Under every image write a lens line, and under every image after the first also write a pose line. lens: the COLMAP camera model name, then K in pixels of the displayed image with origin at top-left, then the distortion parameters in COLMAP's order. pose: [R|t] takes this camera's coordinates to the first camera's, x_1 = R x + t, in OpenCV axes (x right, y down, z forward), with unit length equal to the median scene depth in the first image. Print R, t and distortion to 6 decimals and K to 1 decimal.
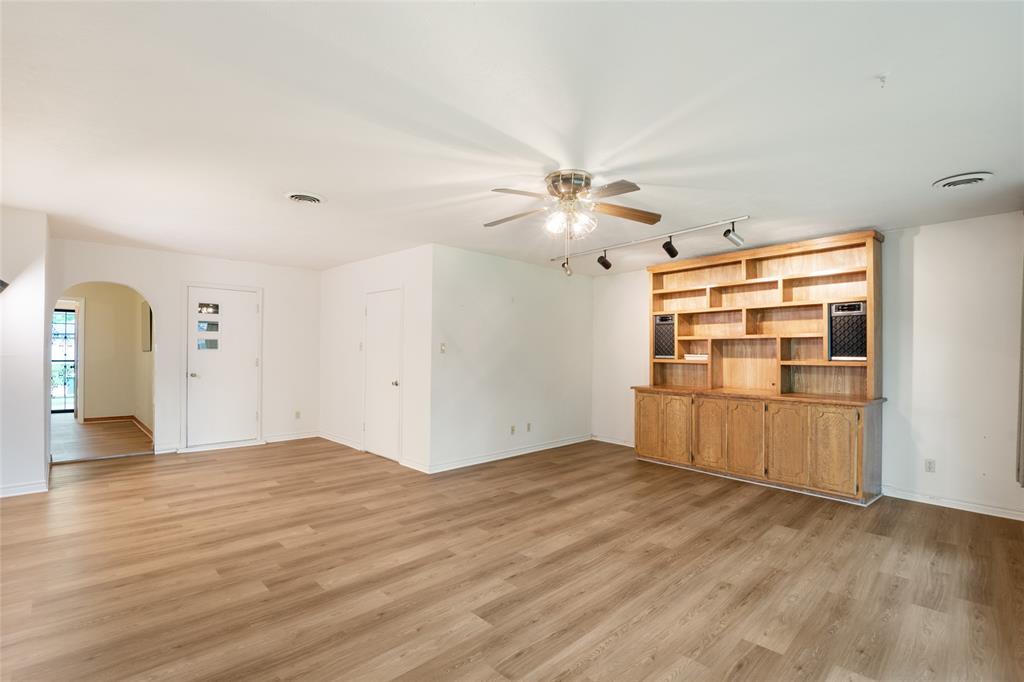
lens RADIAL K [[469.0, 0, 509.1], [0, 469.0, 351.0], [0, 0, 1]] dist [-0.031901, 0.000181]
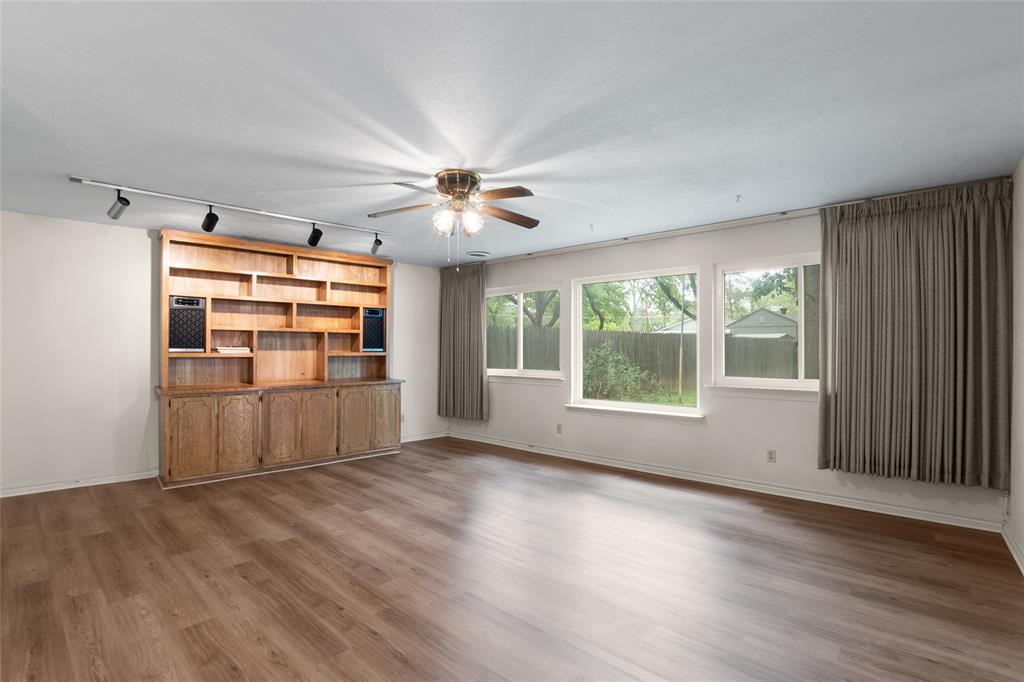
lens RADIAL K [[472.4, 0, 514.9], [0, 472.4, 347.9], [0, 0, 1]] dist [-0.030486, 0.000449]
pose [[-0.074275, -0.006209, 0.997218, -0.692022], [-0.010644, 0.999929, 0.005433, -0.001759], [-0.997181, -0.010211, -0.074336, 0.715973]]
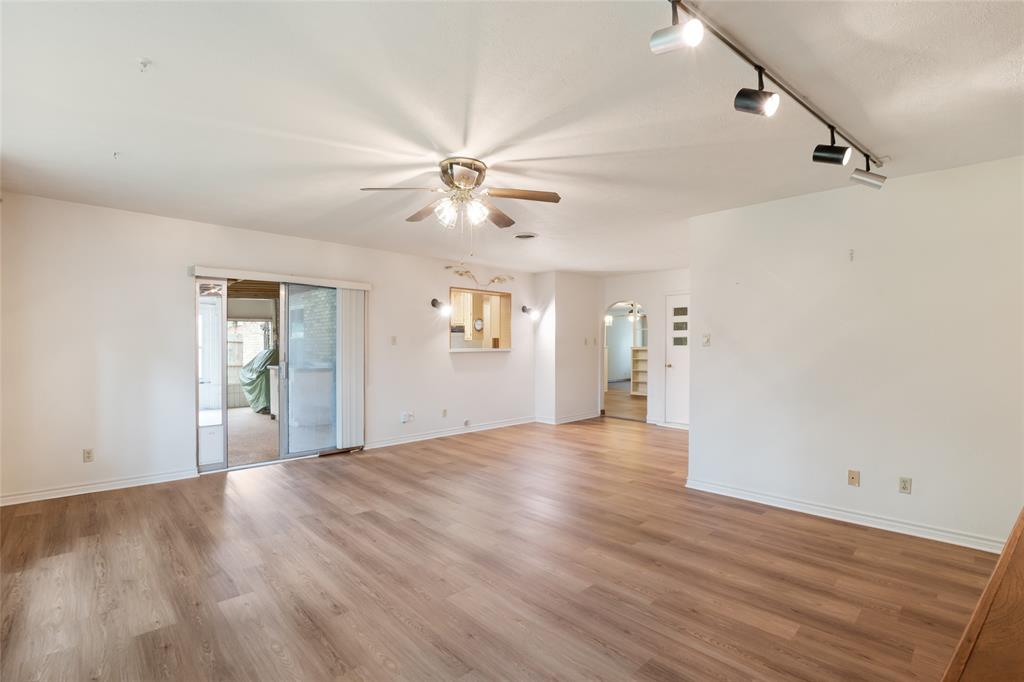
lens RADIAL K [[466.1, 0, 514.2], [0, 466.1, 347.7], [0, 0, 1]] dist [-0.029200, -0.000101]
pose [[-0.003877, -0.005982, -0.999975, 0.837699], [0.001024, 0.999982, -0.005986, 0.013998], [0.999992, -0.001048, -0.003871, 0.839580]]
